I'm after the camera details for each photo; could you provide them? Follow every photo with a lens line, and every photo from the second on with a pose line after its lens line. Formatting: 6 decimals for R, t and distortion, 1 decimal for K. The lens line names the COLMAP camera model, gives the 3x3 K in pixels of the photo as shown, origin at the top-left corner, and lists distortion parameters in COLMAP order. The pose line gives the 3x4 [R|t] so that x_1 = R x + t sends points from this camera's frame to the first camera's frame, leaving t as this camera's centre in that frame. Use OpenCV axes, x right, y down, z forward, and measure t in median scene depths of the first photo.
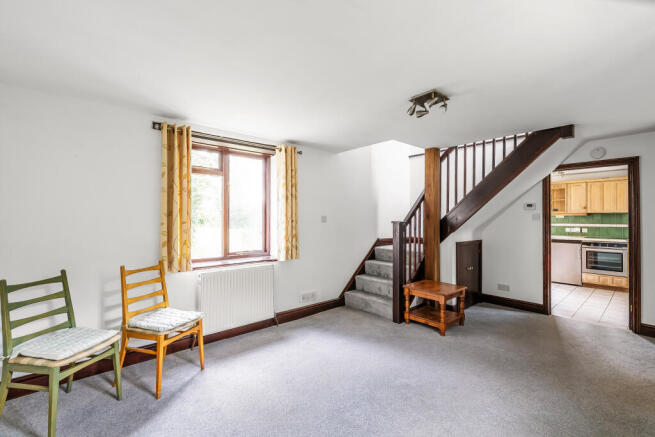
lens RADIAL K [[297.0, 0, 327.5], [0, 297.0, 218.5], [0, 0, 1]] dist [-0.000282, -0.000052]
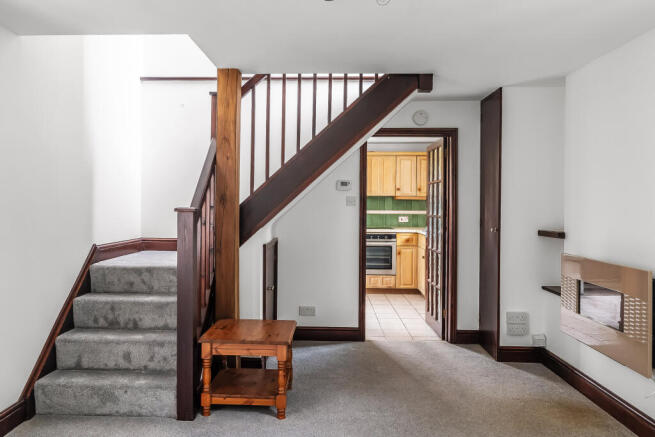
lens RADIAL K [[508.9, 0, 326.3], [0, 508.9, 205.0], [0, 0, 1]] dist [0.004307, -0.001970]
pose [[0.680672, 0.001468, 0.732586, -0.198008], [-0.007201, 0.999963, 0.004687, -0.000675], [-0.732553, -0.008466, 0.680658, 0.254638]]
